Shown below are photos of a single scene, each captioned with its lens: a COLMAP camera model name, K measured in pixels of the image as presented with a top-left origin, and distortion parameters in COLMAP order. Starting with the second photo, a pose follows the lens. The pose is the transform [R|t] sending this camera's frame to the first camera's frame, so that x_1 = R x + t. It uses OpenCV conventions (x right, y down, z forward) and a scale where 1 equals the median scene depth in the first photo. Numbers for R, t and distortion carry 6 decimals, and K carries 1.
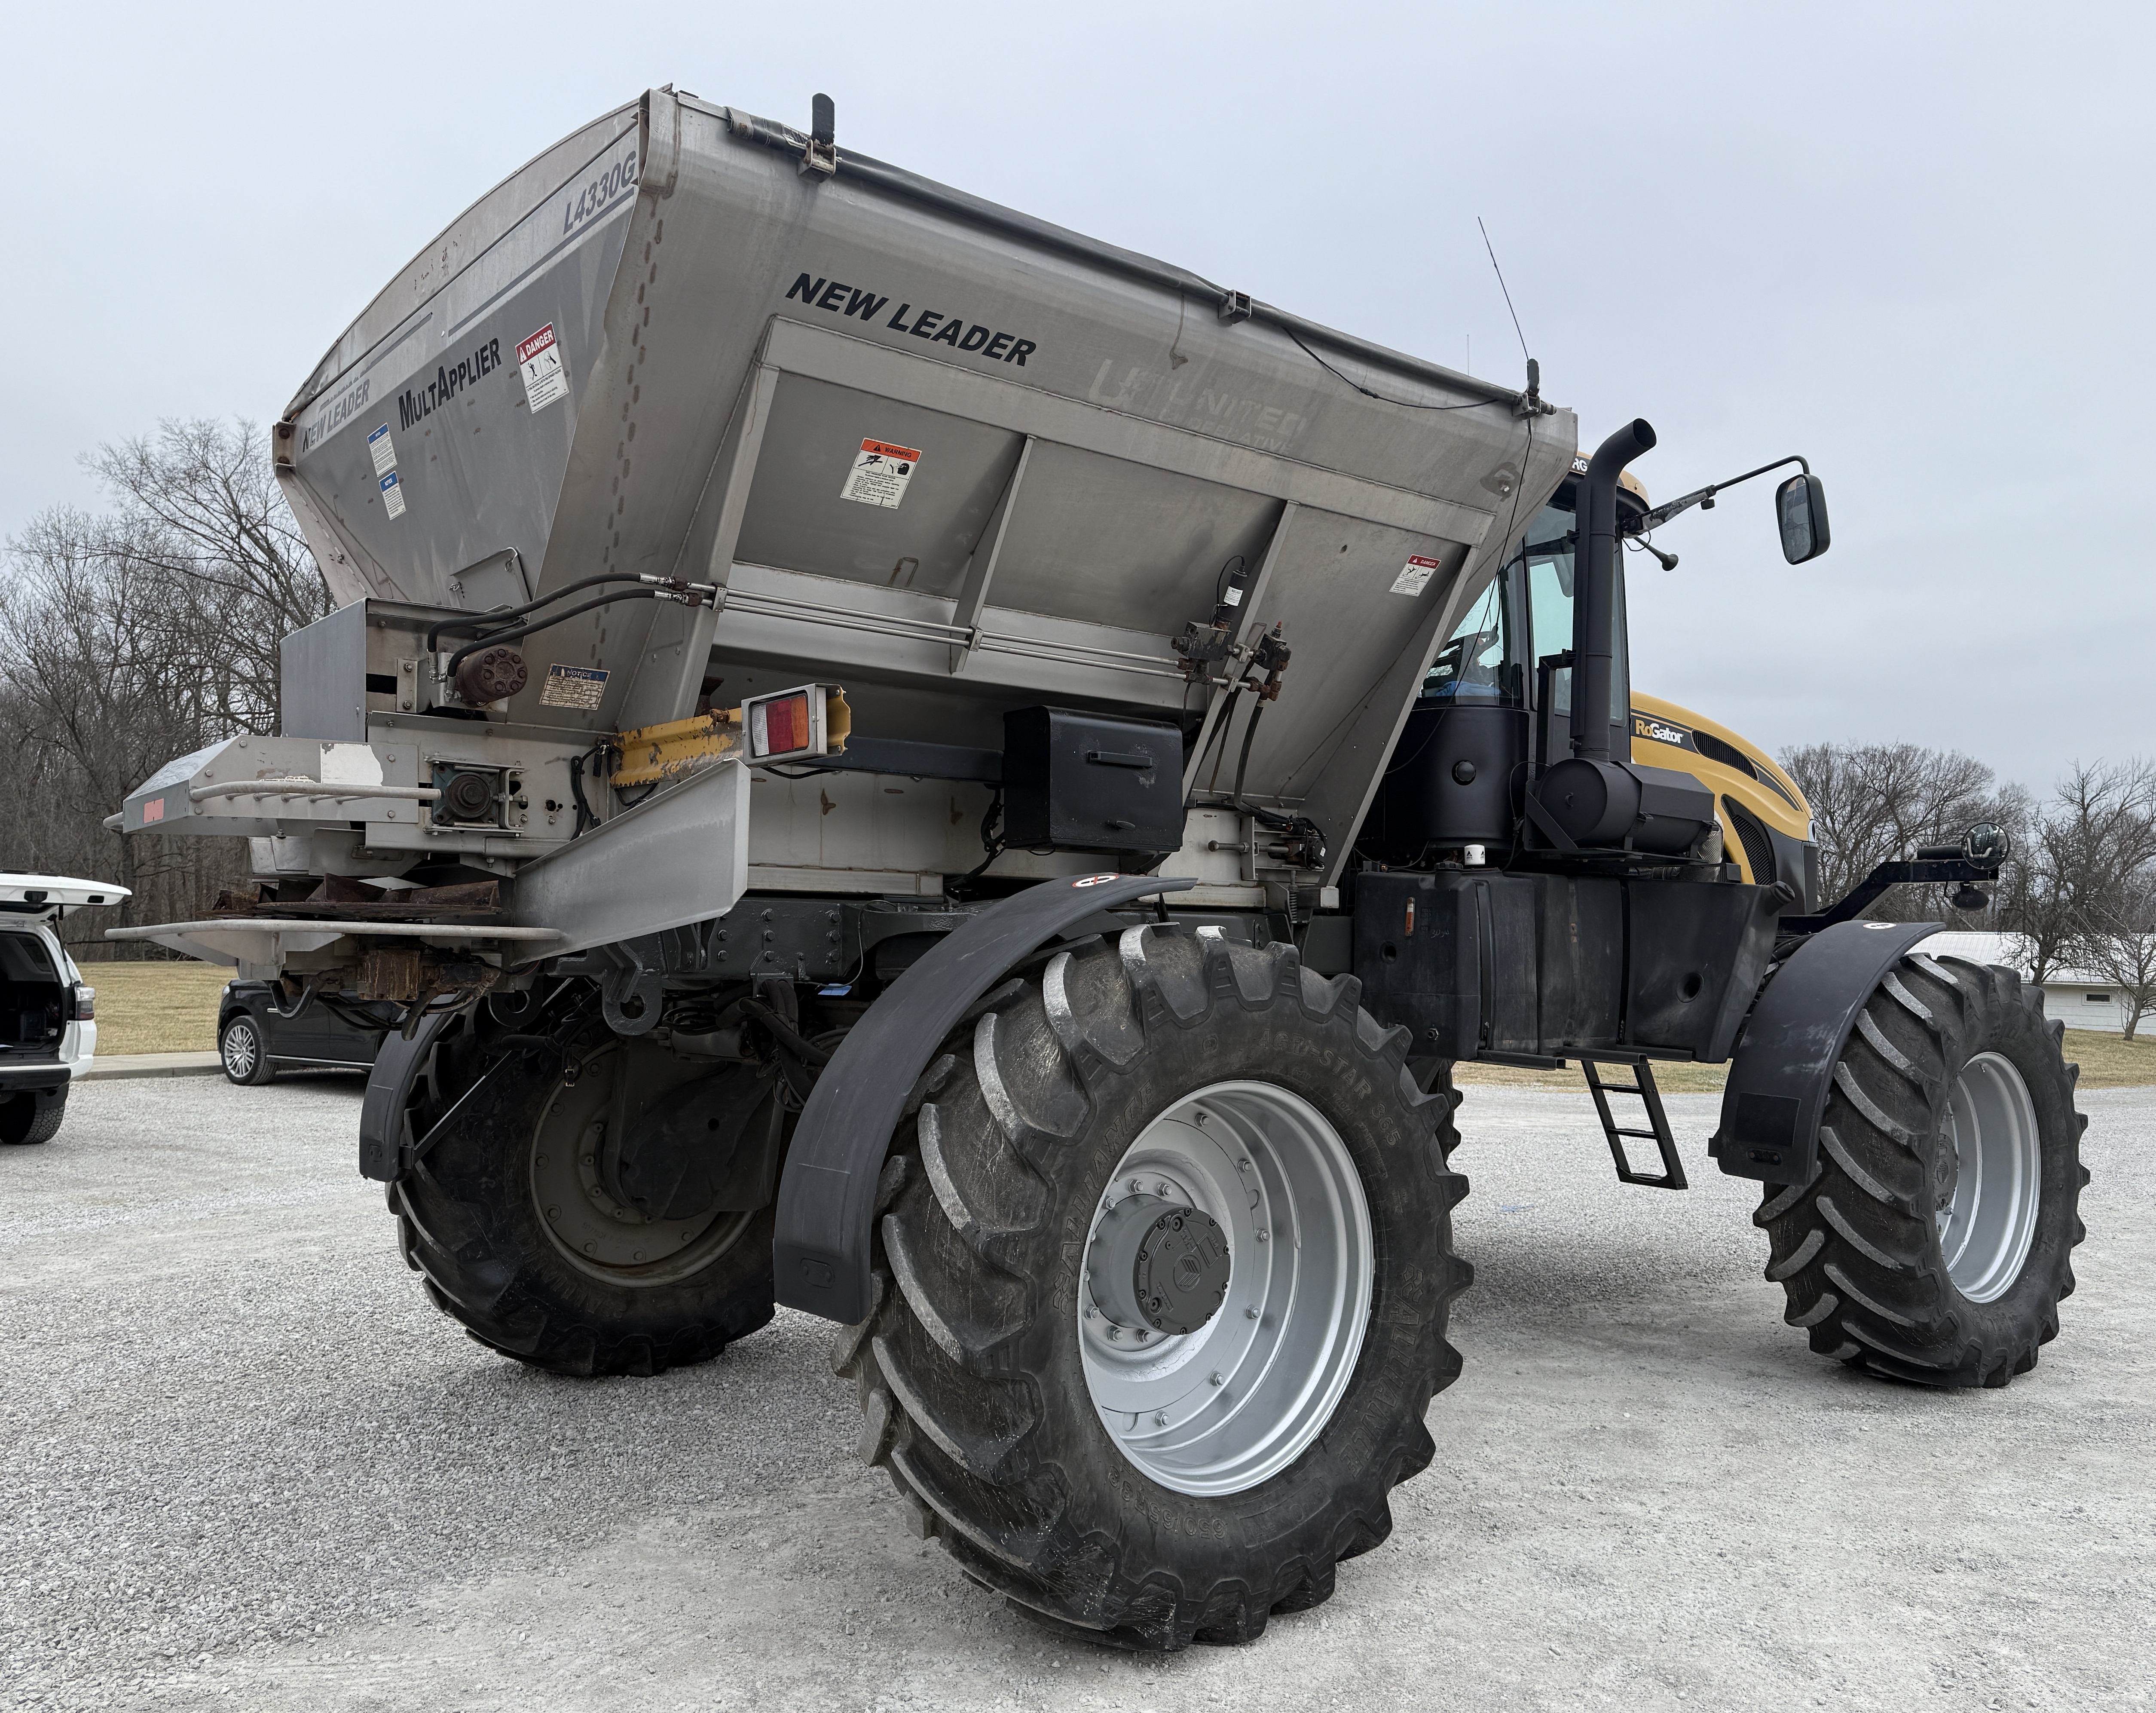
lens RADIAL K [[1704.4, 0, 1079.1], [0, 1704.4, 914.9], [0, 0, 1]] dist [0.144703, -0.268565]
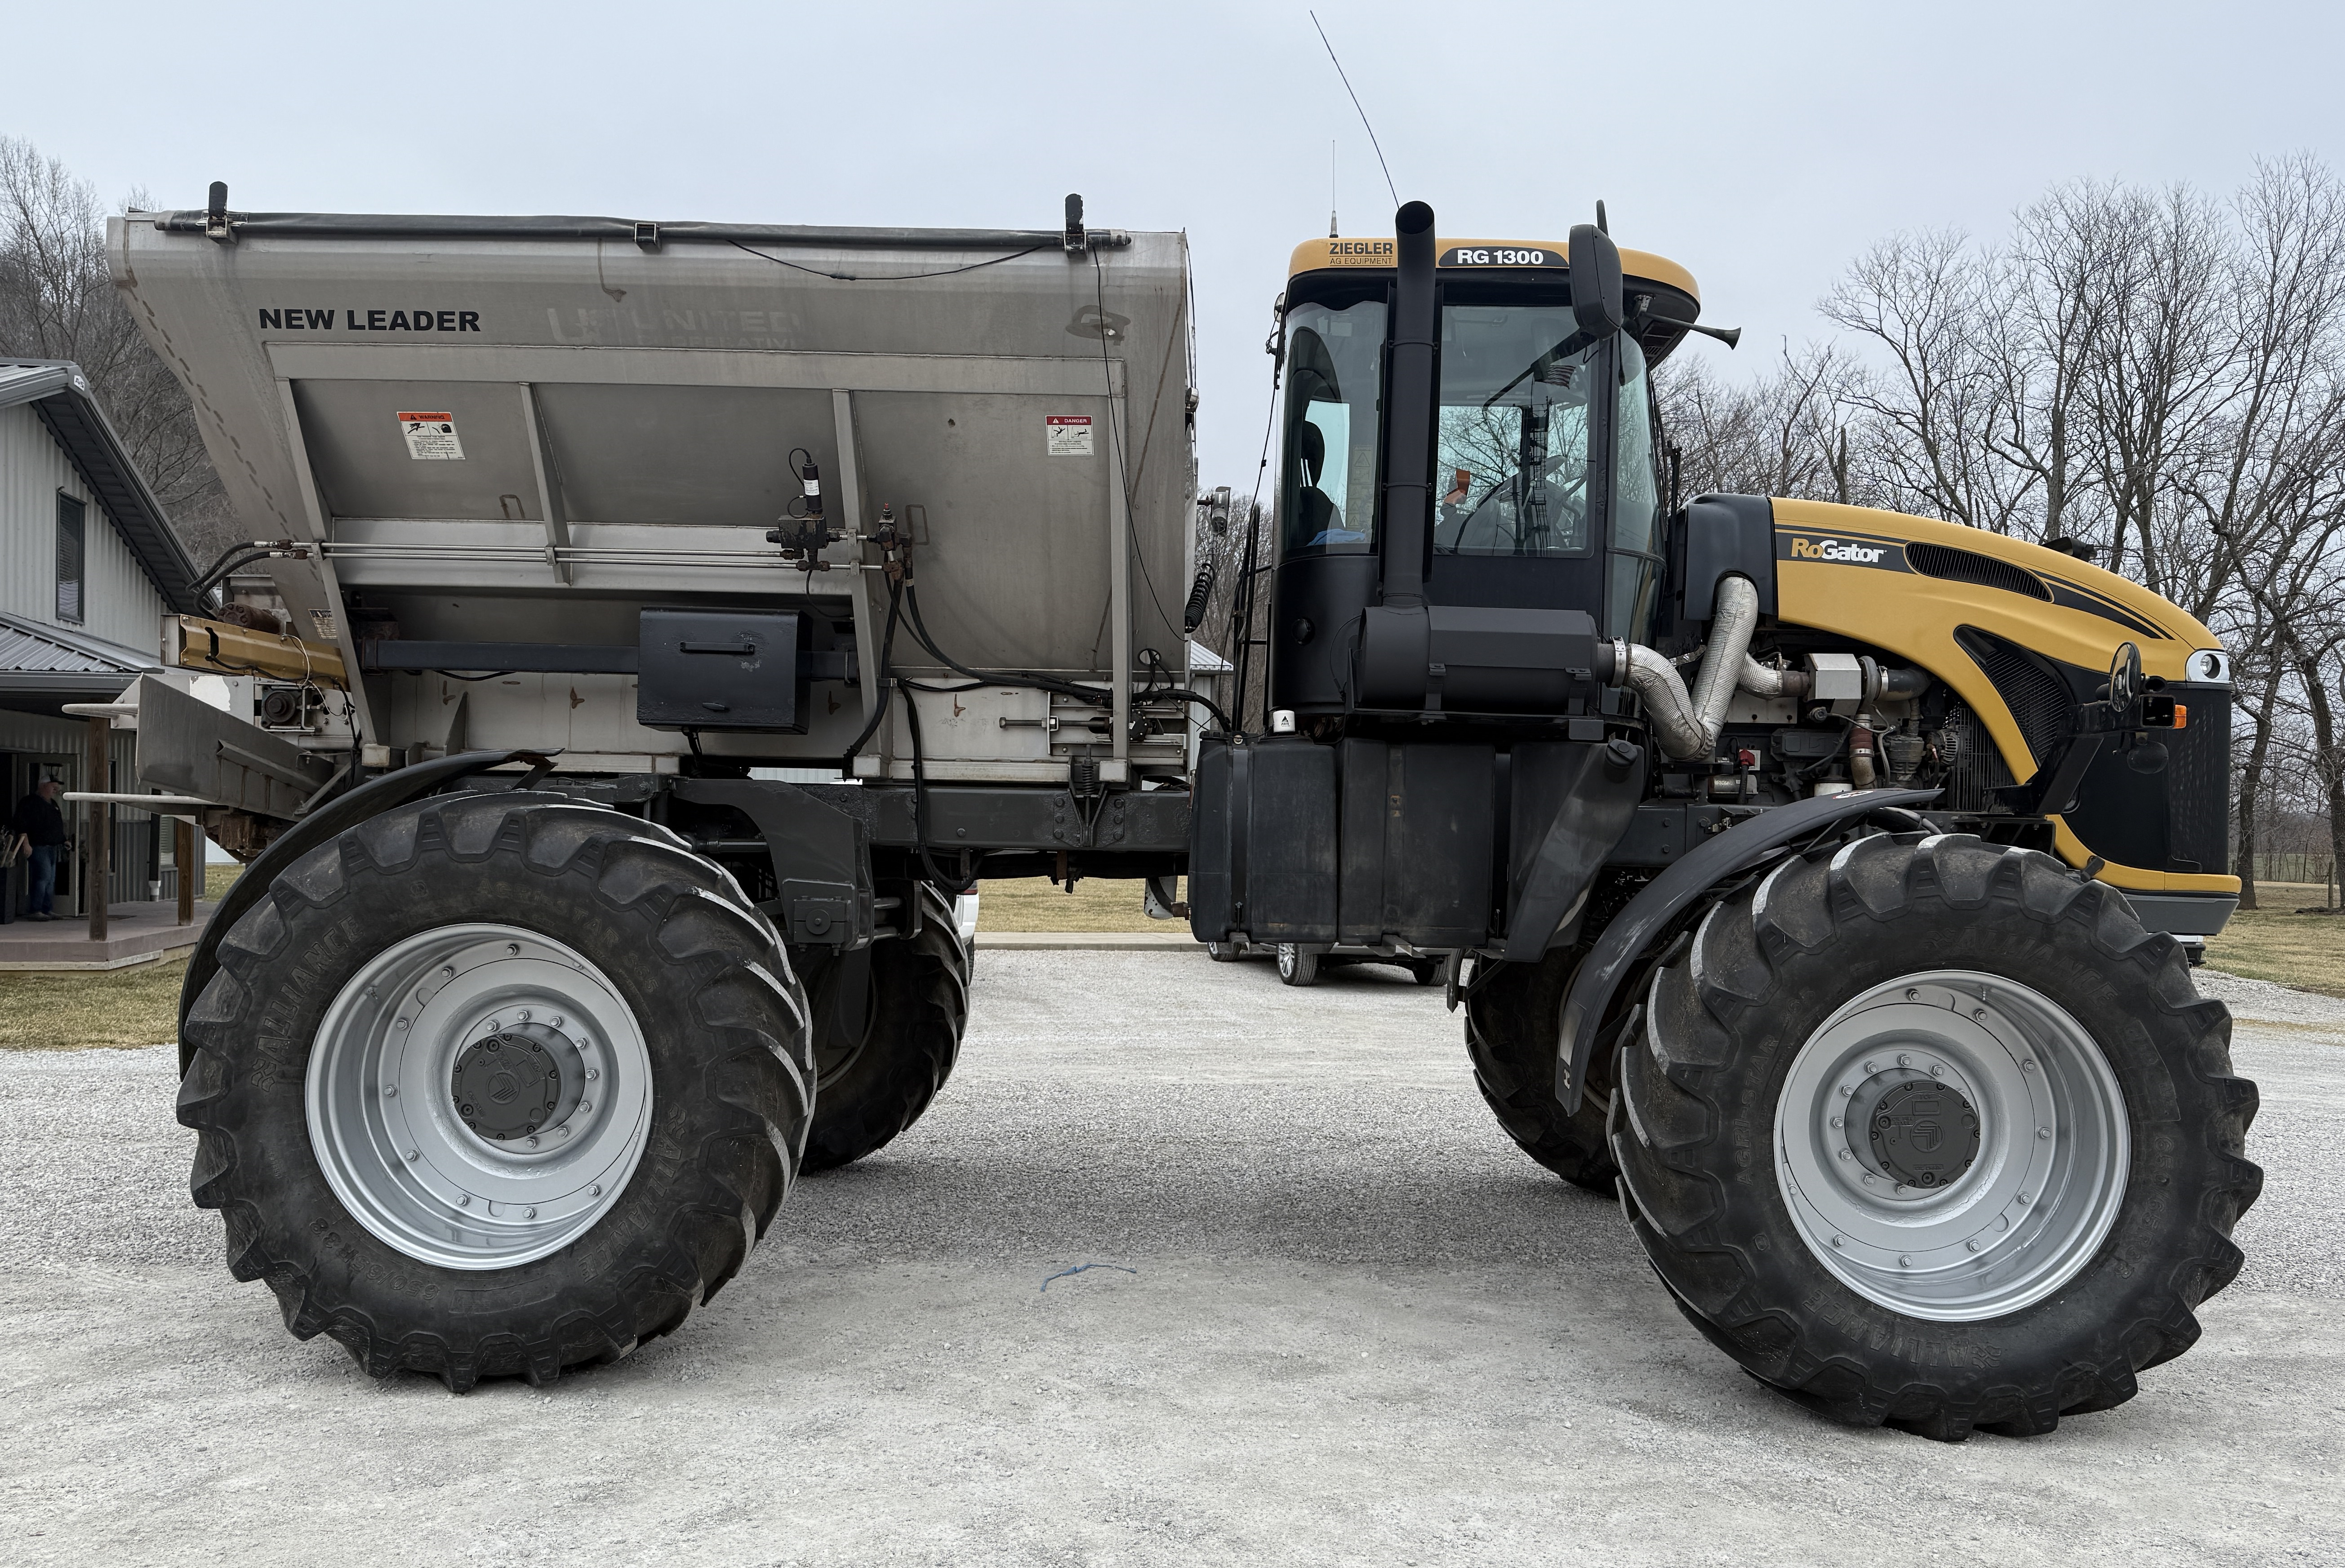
lens RADIAL K [[1782.0, 0, 1166.8], [0, 1782.0, 843.9], [0, 0, 1]] dist [0.122059, -0.230386]
pose [[0.755992, 0.005915, -0.654554, 1.157680], [0.001929, 0.999935, 0.011264, 0.027847], [0.654578, -0.009778, 0.755932, 0.349836]]
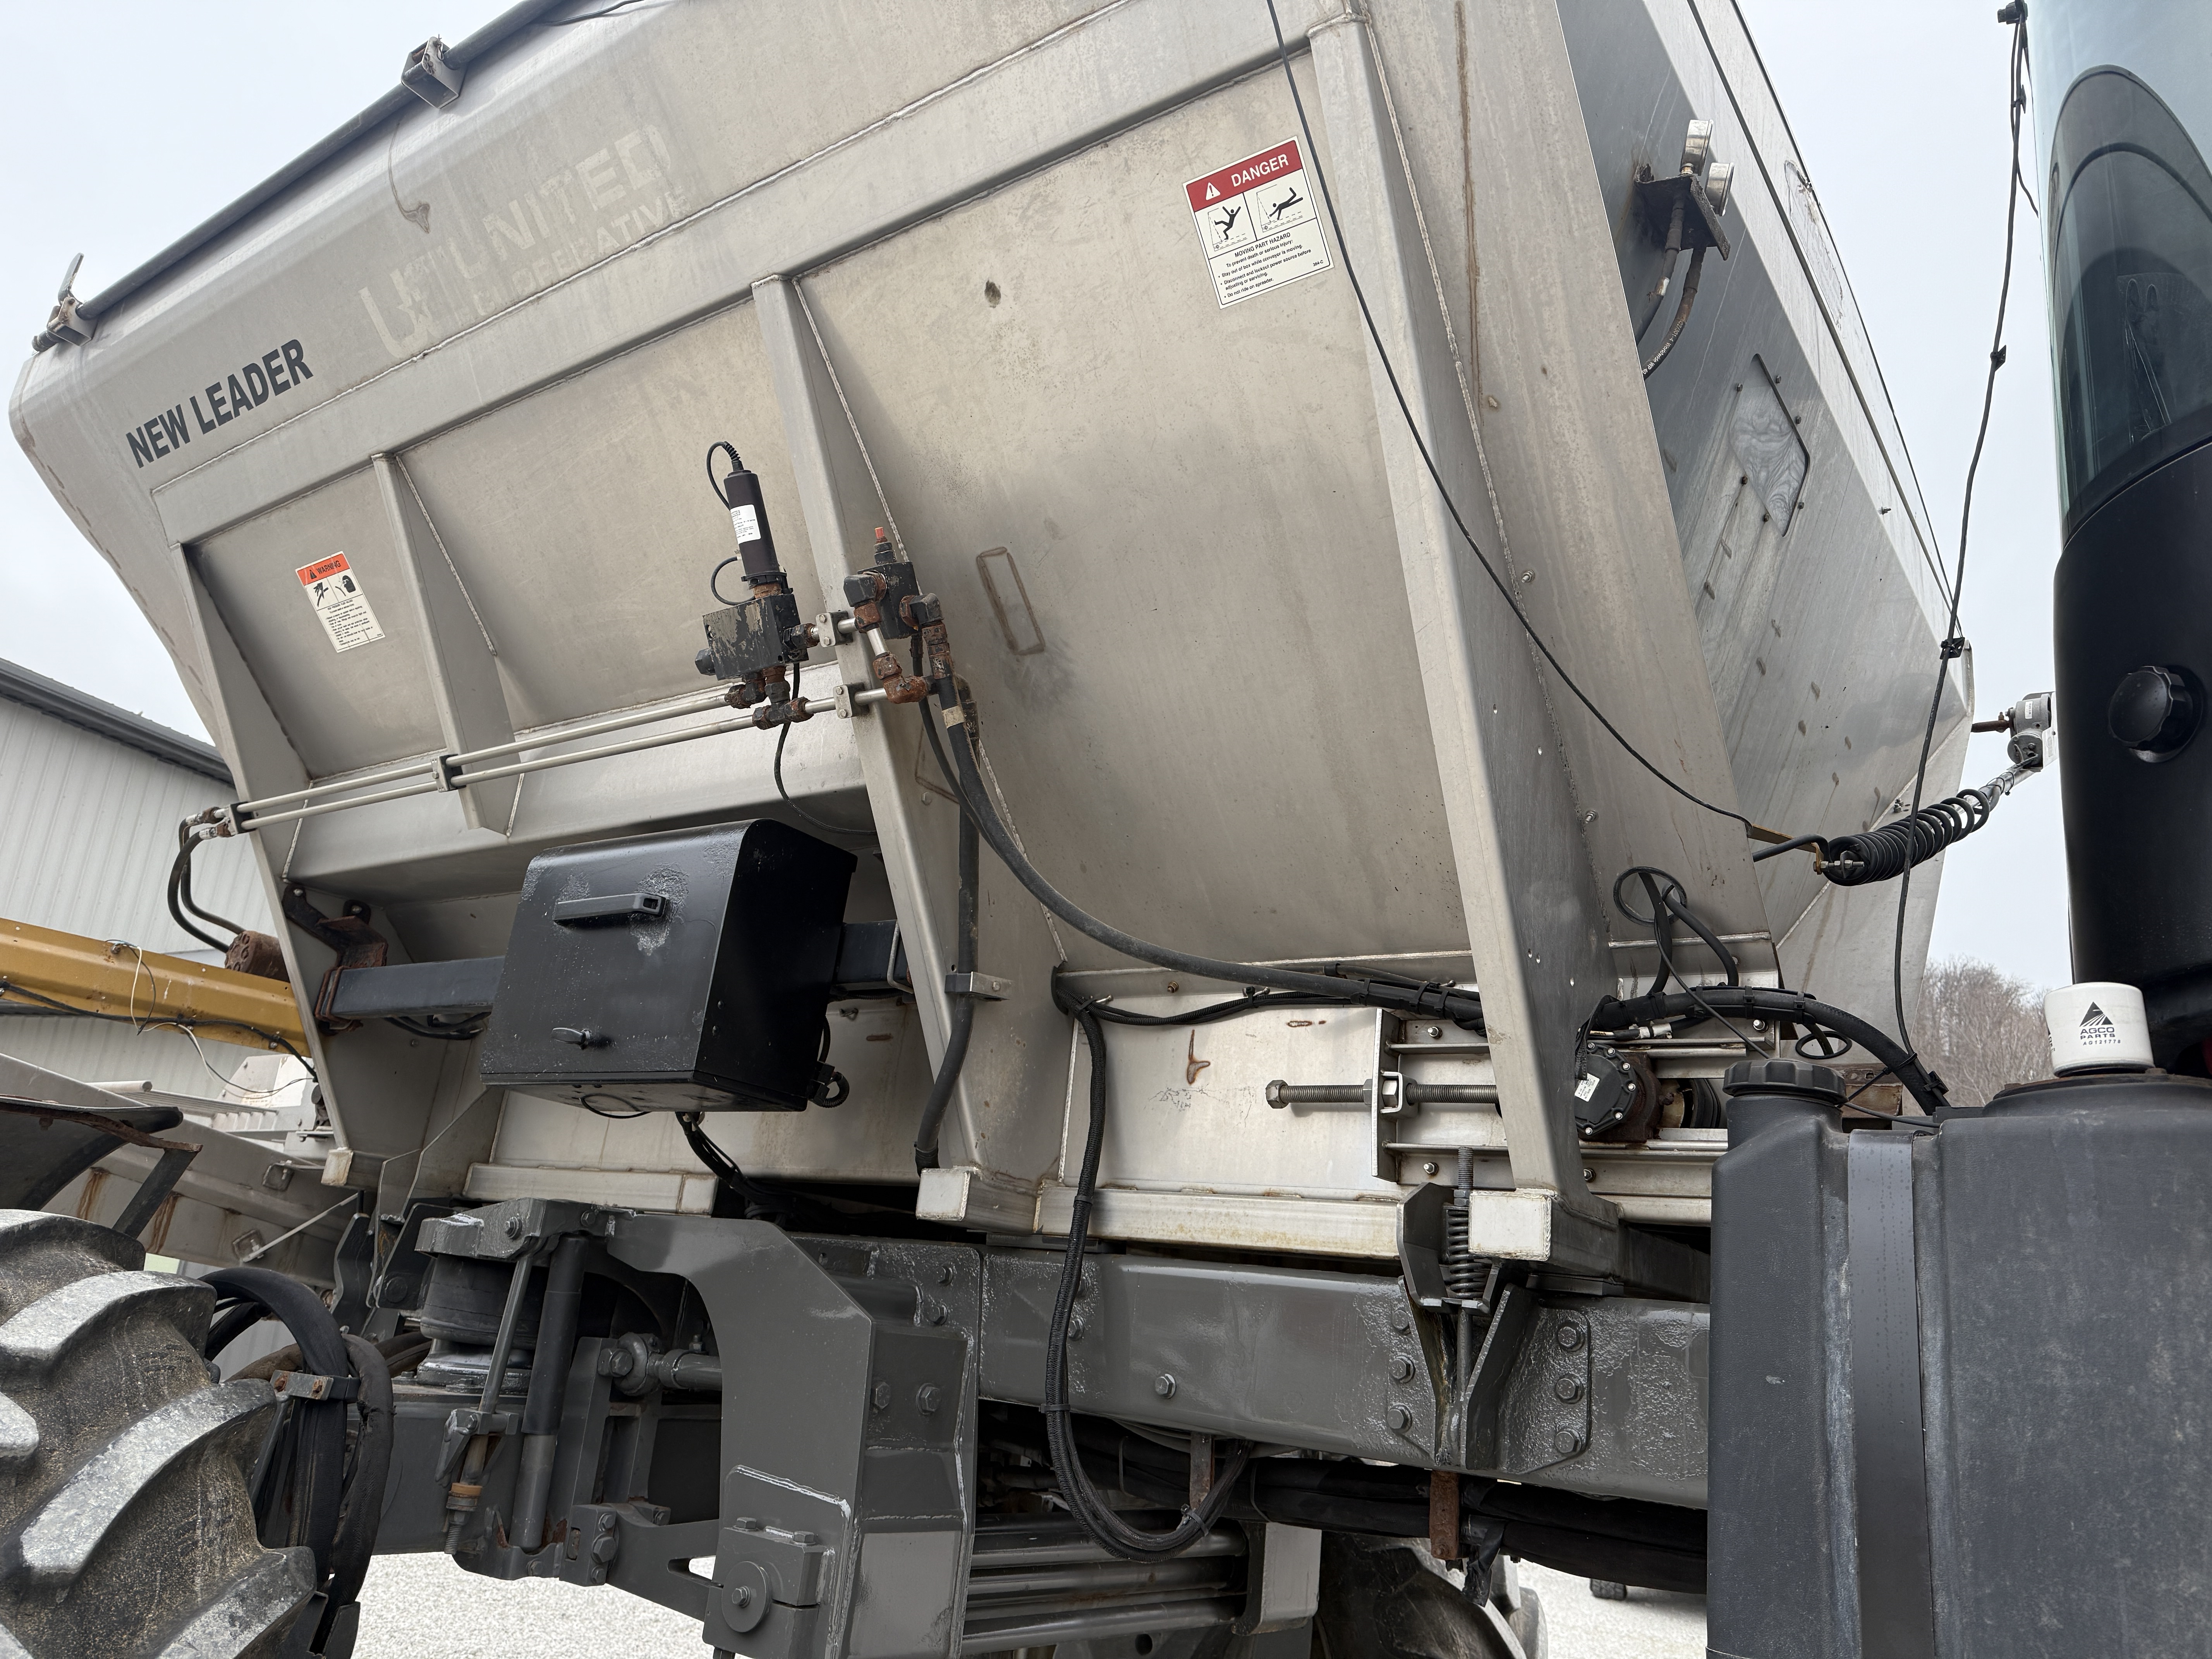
lens RADIAL K [[1532.0, 0, 1110.9], [0, 1532.0, 842.2], [0, 0, 1]] dist [0.128548, -0.187575]
pose [[0.255266, -0.267078, -0.929251, 0.572110], [-0.073772, 0.952910, -0.294143, 0.017088], [0.964052, 0.143638, 0.223543, 1.185615]]
